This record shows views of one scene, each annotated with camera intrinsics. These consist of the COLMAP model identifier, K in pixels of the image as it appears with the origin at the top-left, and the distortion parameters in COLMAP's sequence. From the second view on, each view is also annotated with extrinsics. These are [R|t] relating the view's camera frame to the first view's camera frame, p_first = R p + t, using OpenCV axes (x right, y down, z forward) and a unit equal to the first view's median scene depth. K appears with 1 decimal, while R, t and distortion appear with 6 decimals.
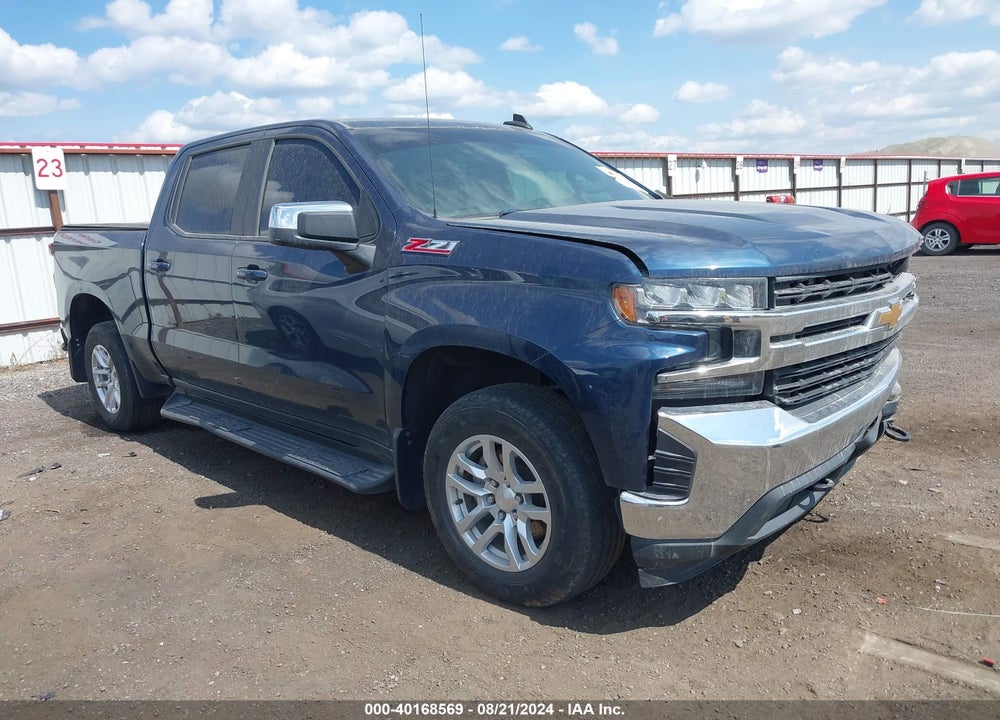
lens RADIAL K [[796.1, 0, 472.0], [0, 796.1, 362.4], [0, 0, 1]] dist [0.109369, -0.277651]
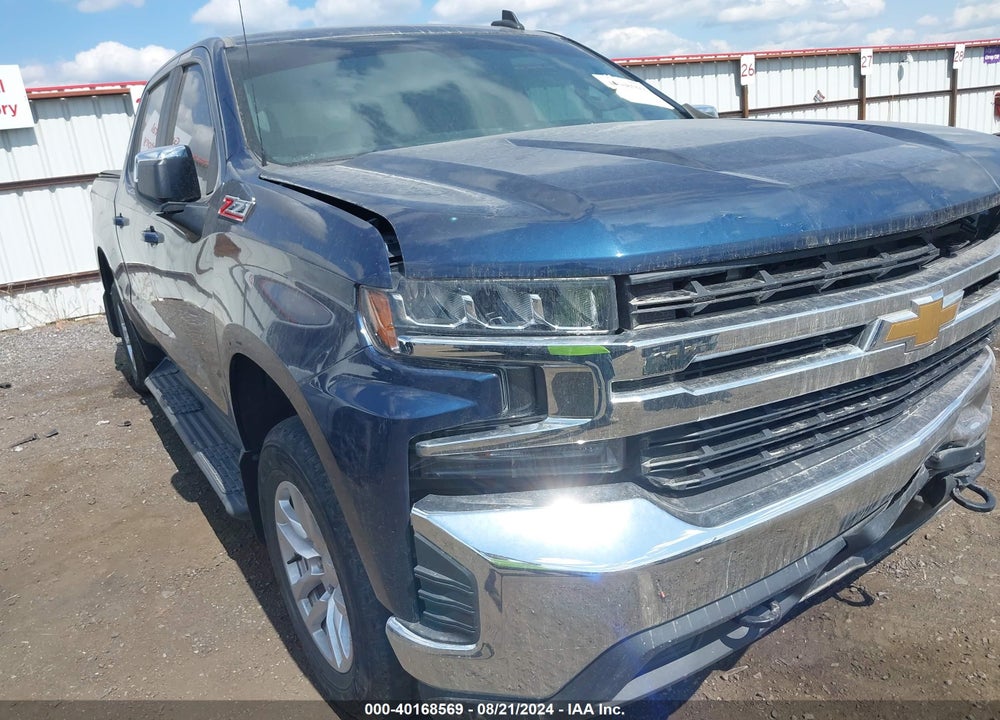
lens RADIAL K [[778.2, 0, 500.0], [0, 778.2, 360.0], [0, 0, 1]] dist [-0.001179, -0.003519]
pose [[0.969782, 0.024507, -0.242739, 0.319400], [0.001032, 0.994521, 0.104530, -0.078580], [0.243971, -0.101621, 0.964444, 0.347916]]
